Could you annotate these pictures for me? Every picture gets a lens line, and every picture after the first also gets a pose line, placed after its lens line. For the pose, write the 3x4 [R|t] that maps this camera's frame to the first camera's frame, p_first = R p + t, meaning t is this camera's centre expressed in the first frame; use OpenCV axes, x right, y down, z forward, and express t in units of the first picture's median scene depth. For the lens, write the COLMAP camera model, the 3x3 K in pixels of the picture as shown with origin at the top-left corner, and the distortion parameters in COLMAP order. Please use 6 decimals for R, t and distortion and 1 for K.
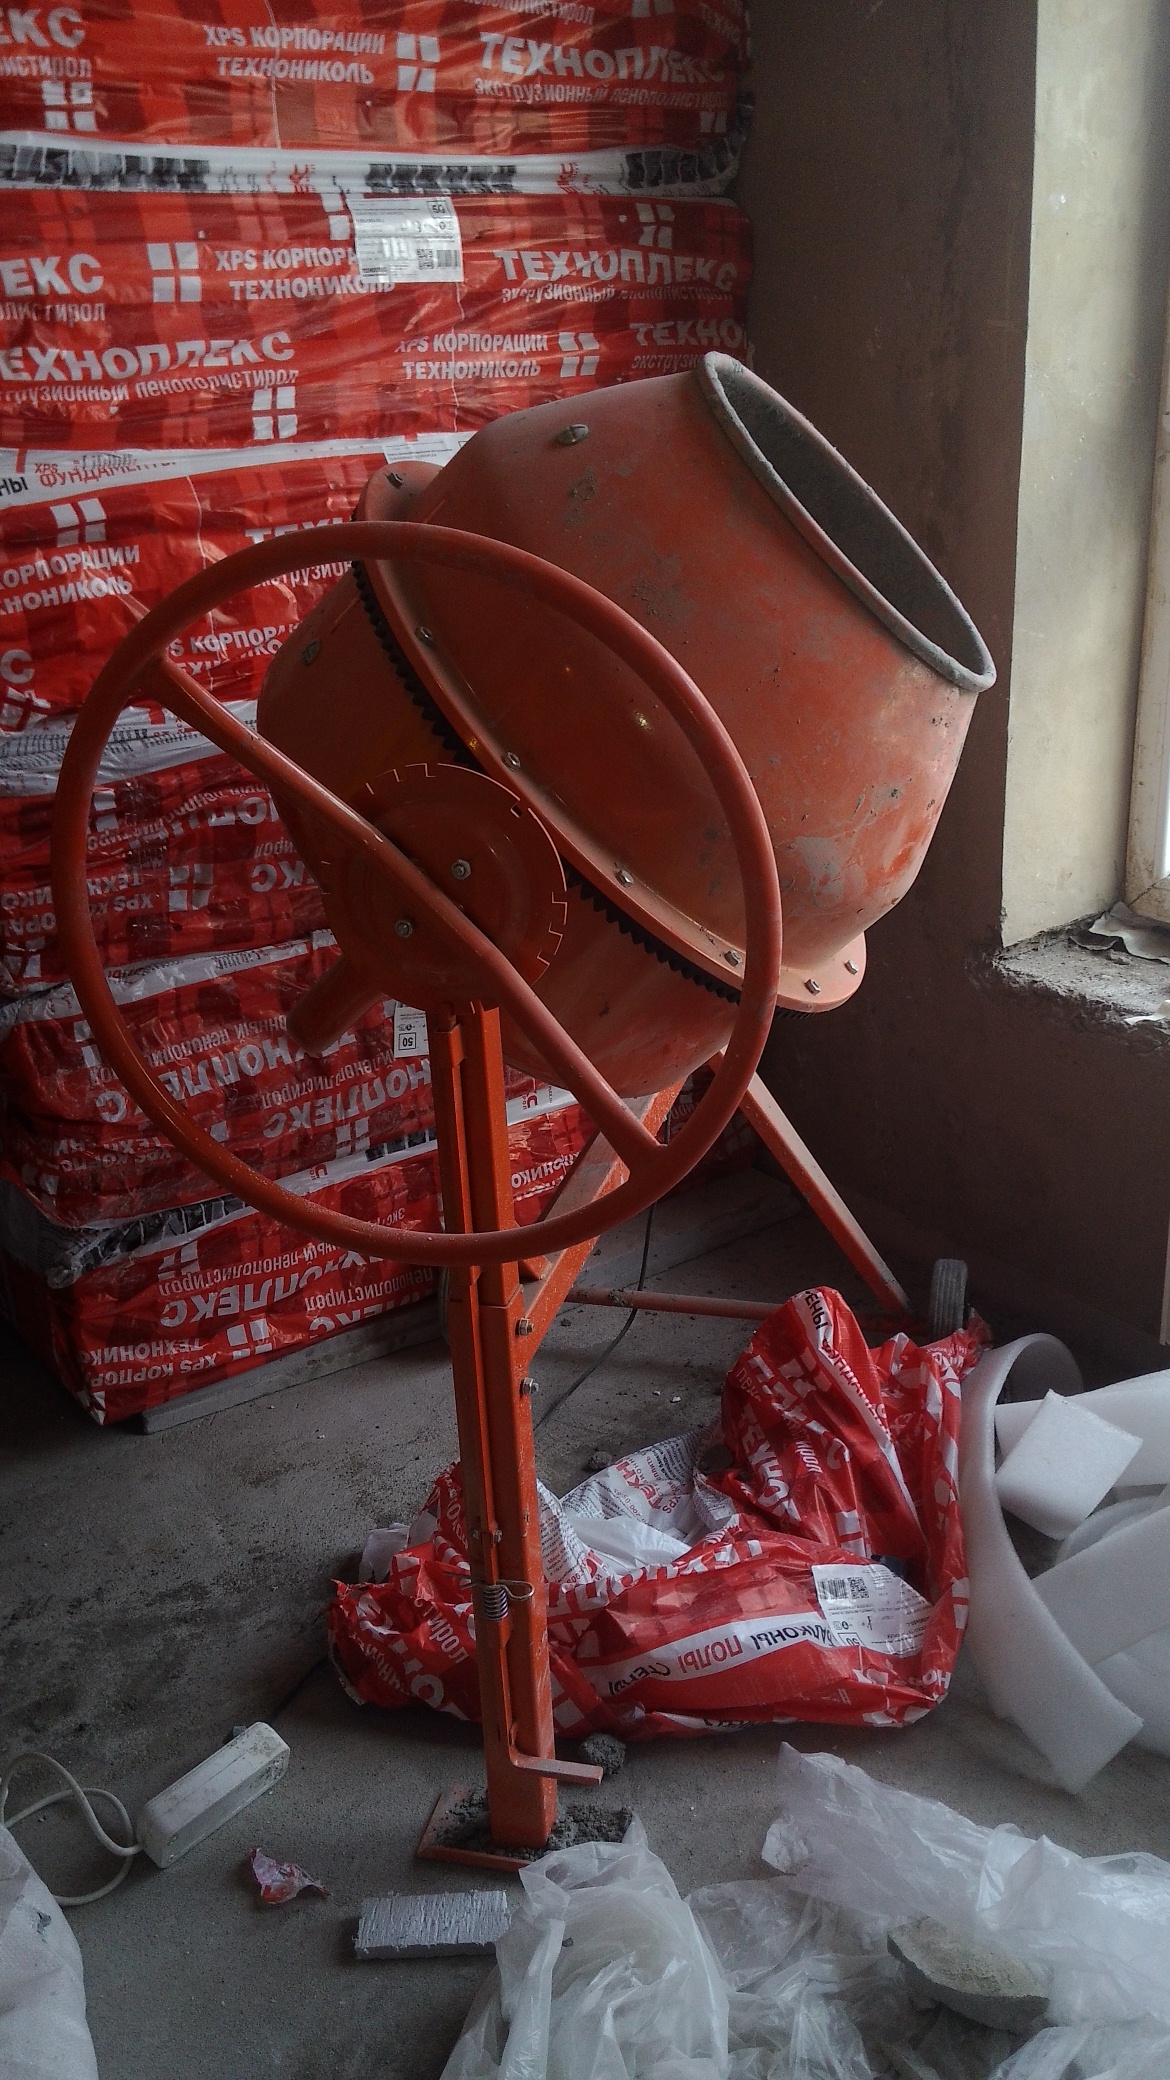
lens RADIAL K [[1500.8, 0, 585.0], [0, 1500.8, 1040.0], [0, 0, 1]] dist [0.104542, -0.122958]
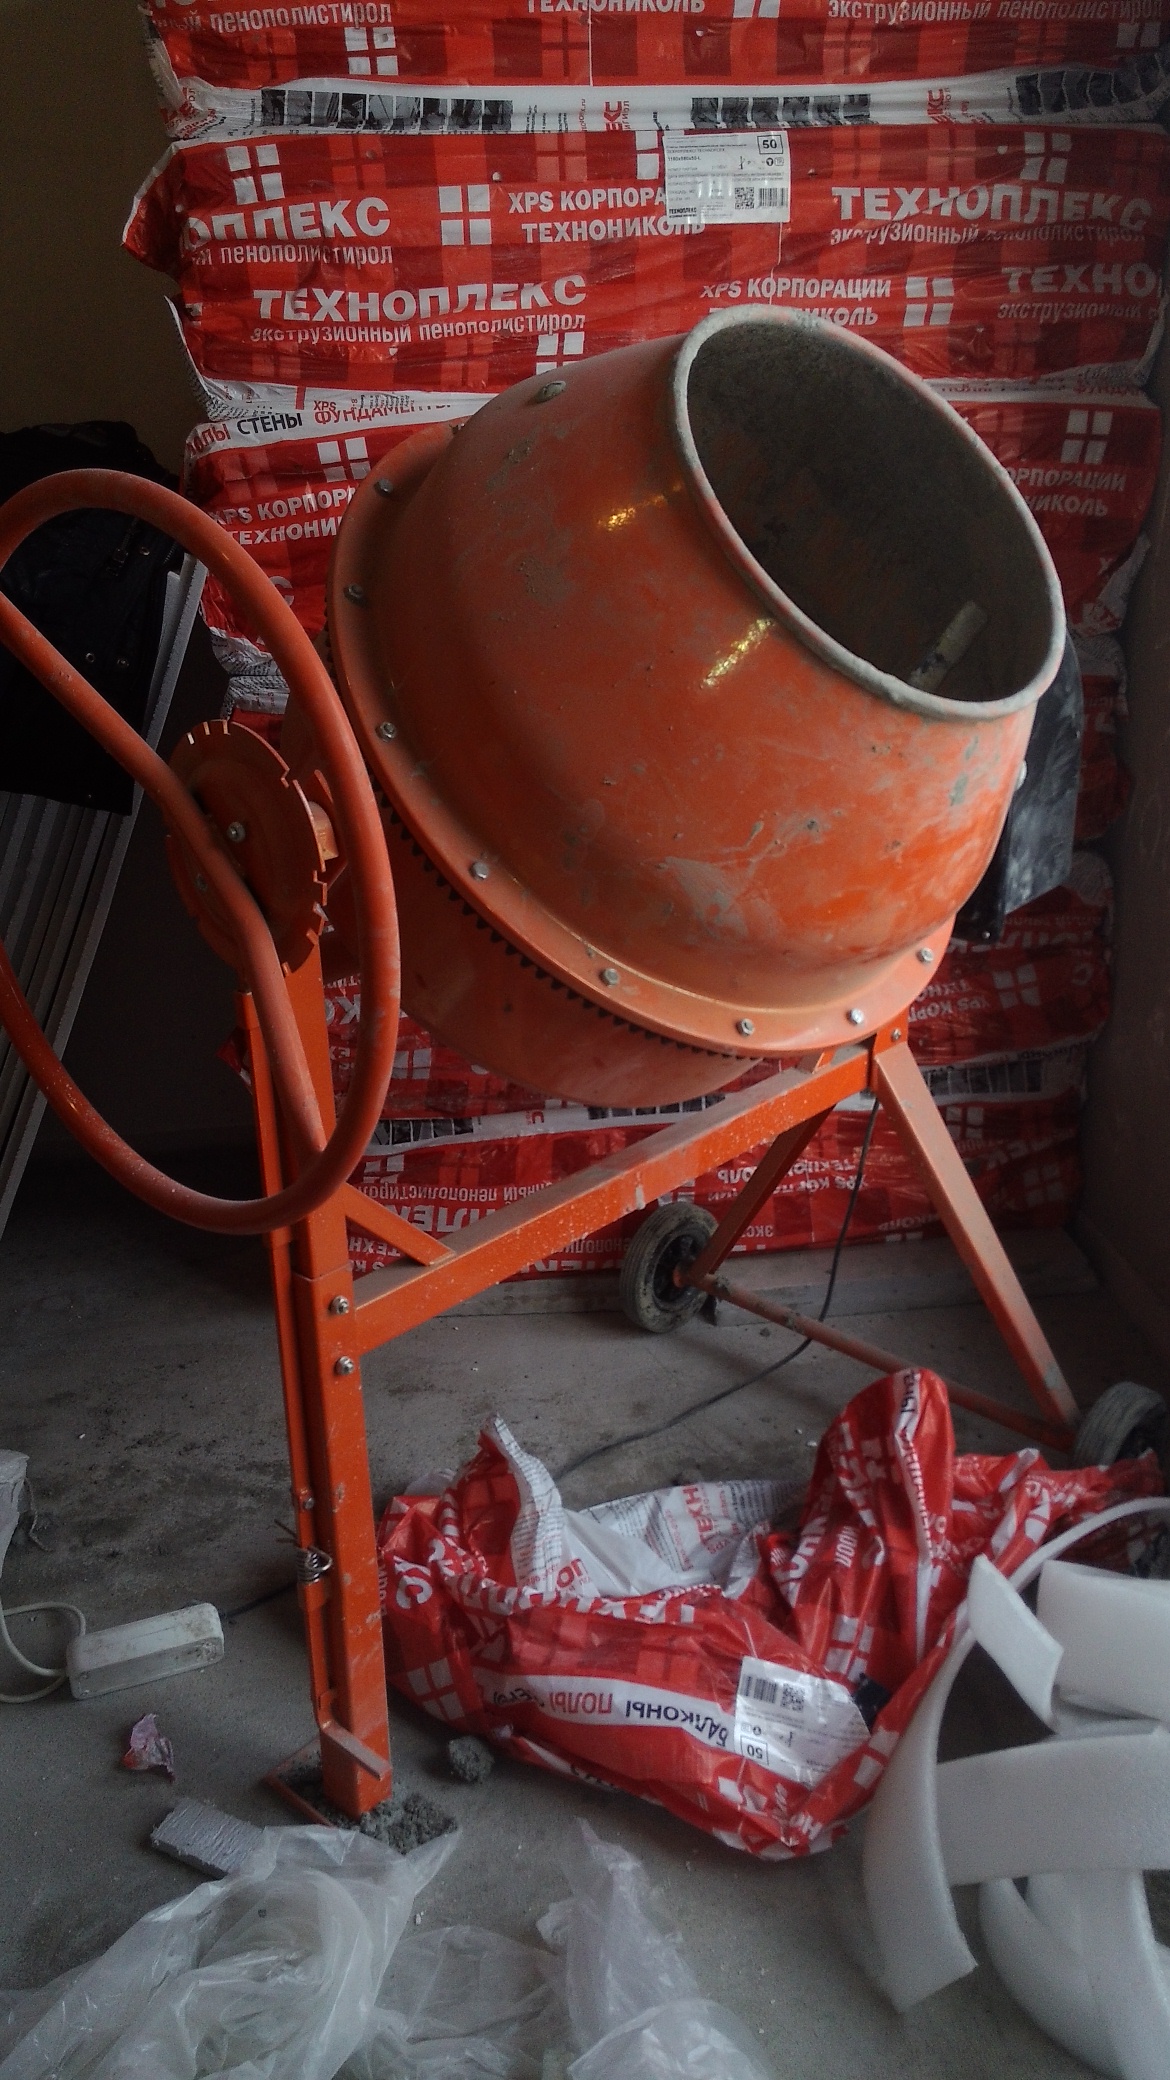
lens RADIAL K [[1500.8, 0, 585.0], [0, 1500.8, 1040.0], [0, 0, 1]] dist [0.104542, -0.122958]
pose [[0.898785, 0.205734, -0.387117, 0.293547], [-0.193932, 0.978530, 0.069781, -0.051442], [0.393162, 0.012357, 0.919386, 0.103427]]
